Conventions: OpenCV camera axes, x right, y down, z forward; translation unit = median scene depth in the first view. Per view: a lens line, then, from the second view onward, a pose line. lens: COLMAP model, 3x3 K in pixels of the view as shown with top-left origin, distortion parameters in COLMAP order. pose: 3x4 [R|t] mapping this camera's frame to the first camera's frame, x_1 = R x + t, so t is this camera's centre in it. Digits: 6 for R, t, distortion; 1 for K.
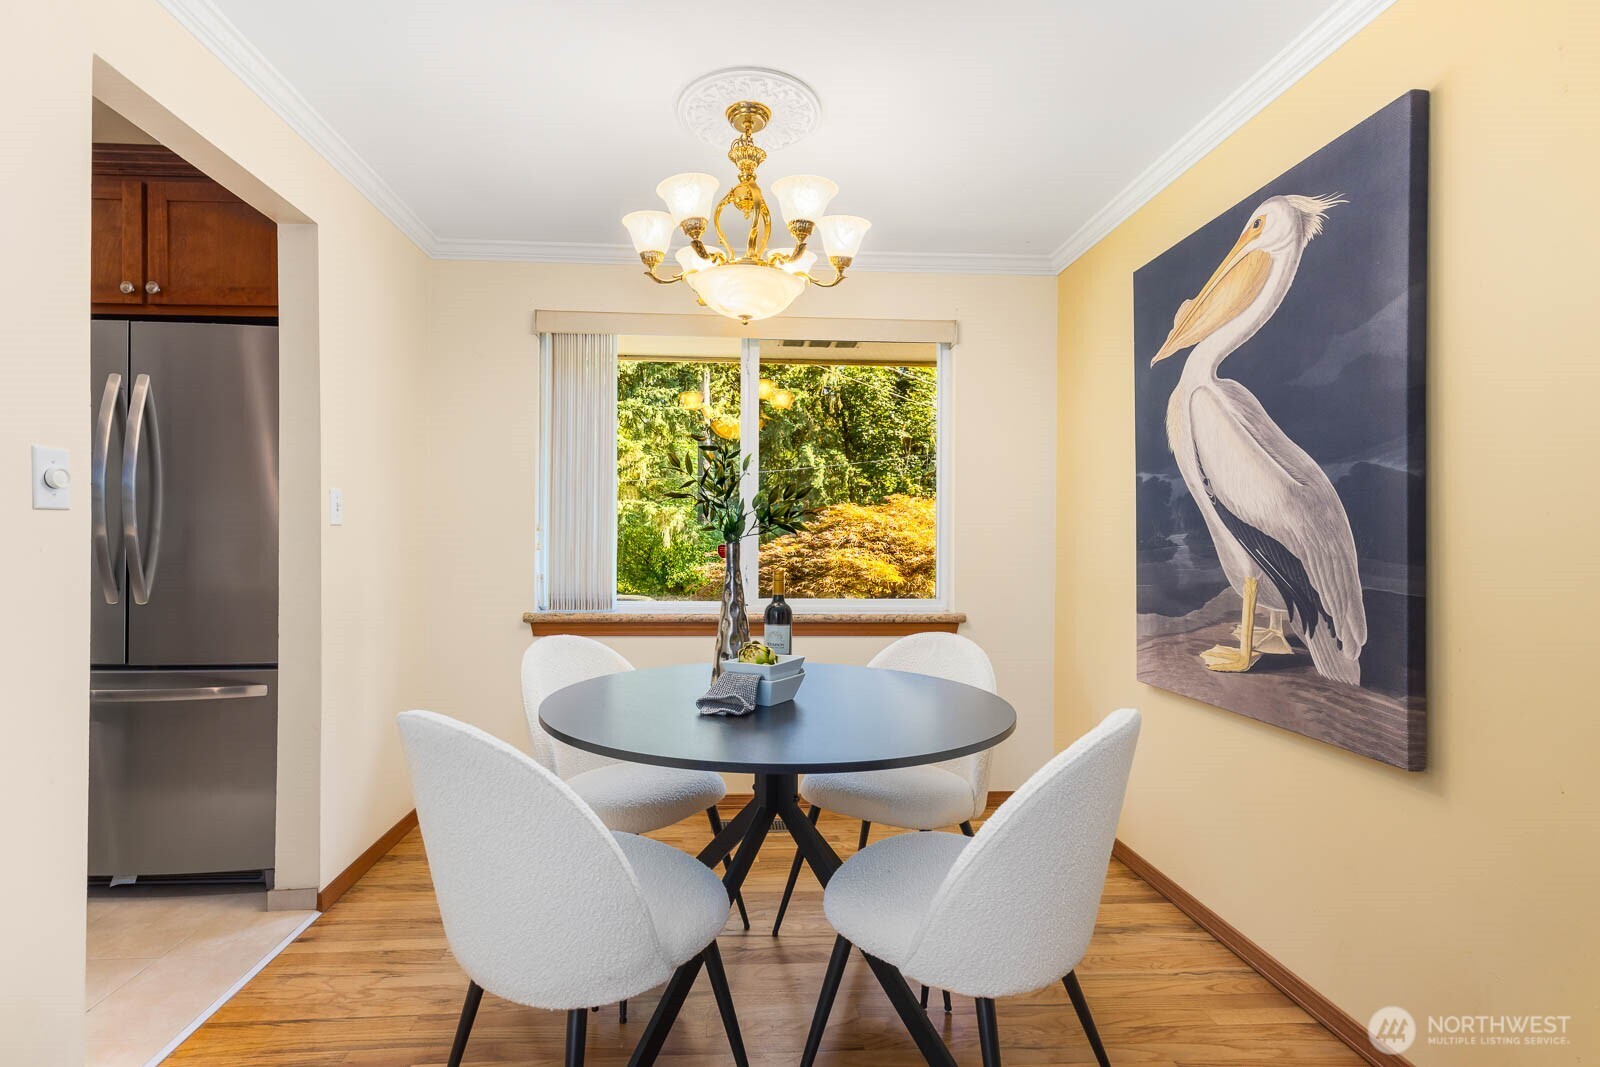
lens RADIAL K [[729.3, 0, 799.1], [0, 729.3, 538.5], [0, 0, 1]] dist [0.008069, -0.001341]
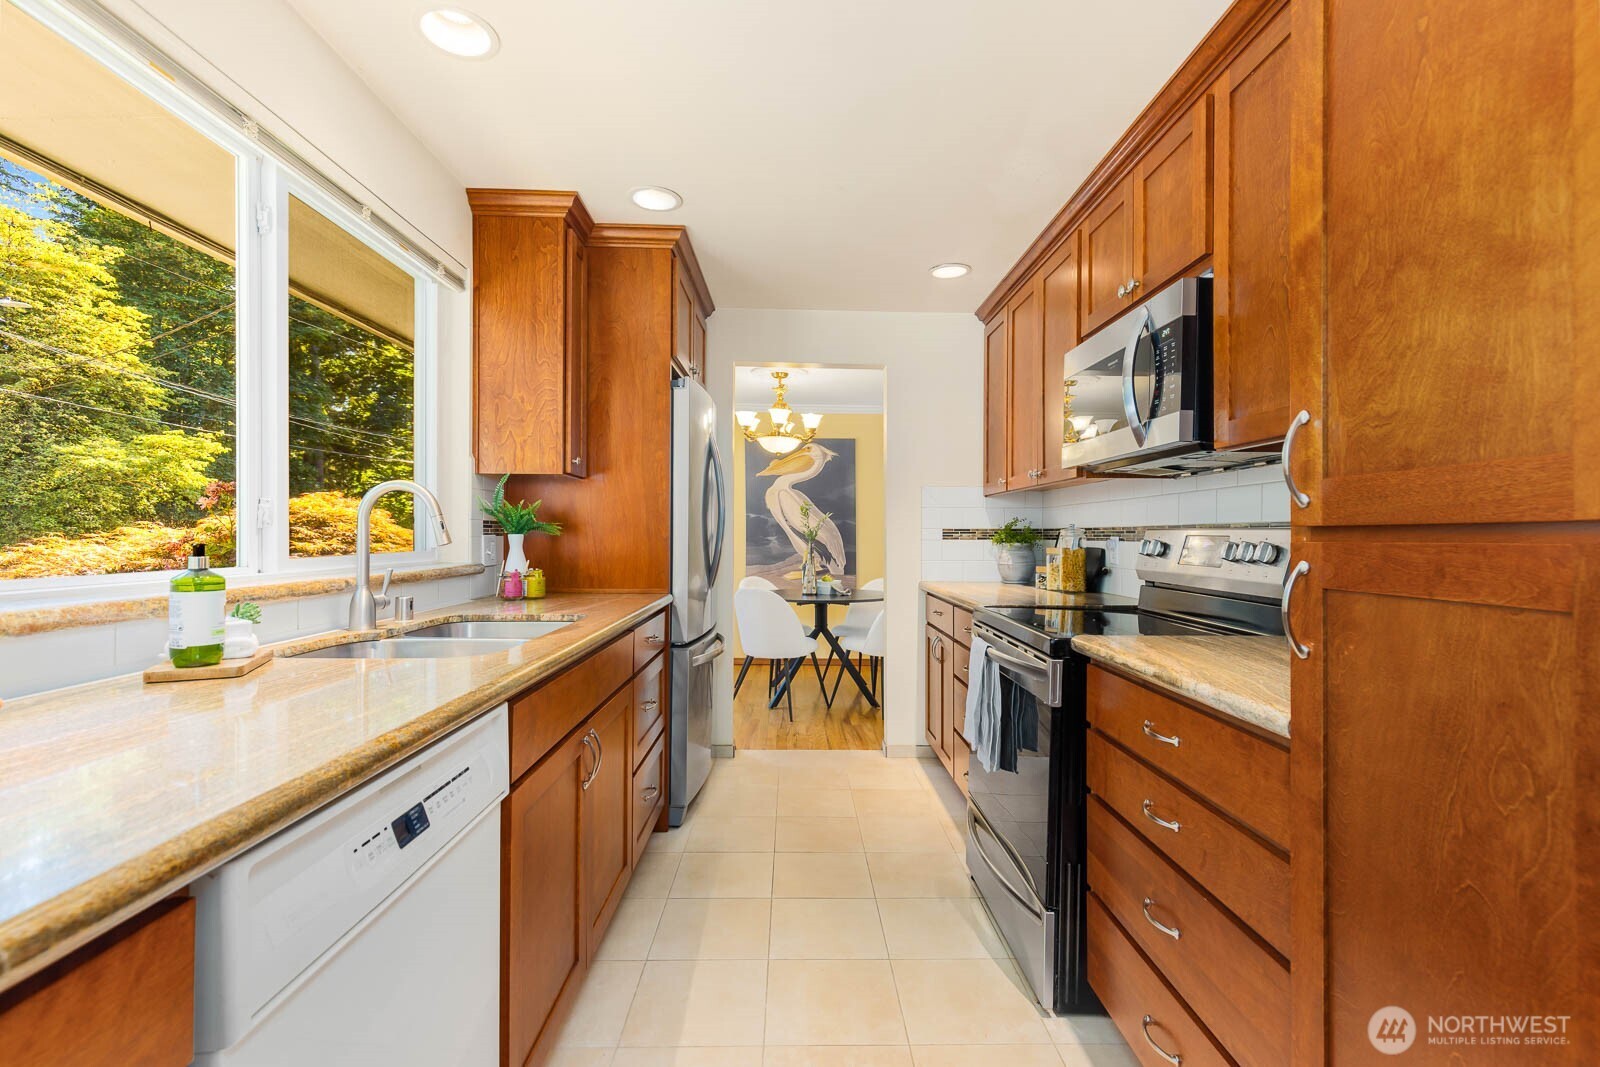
lens RADIAL K [[729.3, 0, 797.9], [0, 729.3, 533.6], [0, 0, 1]] dist [0.008069, -0.001341]
pose [[0.042752, -0.007385, 0.999058, -2.792123], [-0.011022, 0.999908, 0.007863, -0.051093], [-0.999025, -0.011348, 0.042667, 0.889346]]
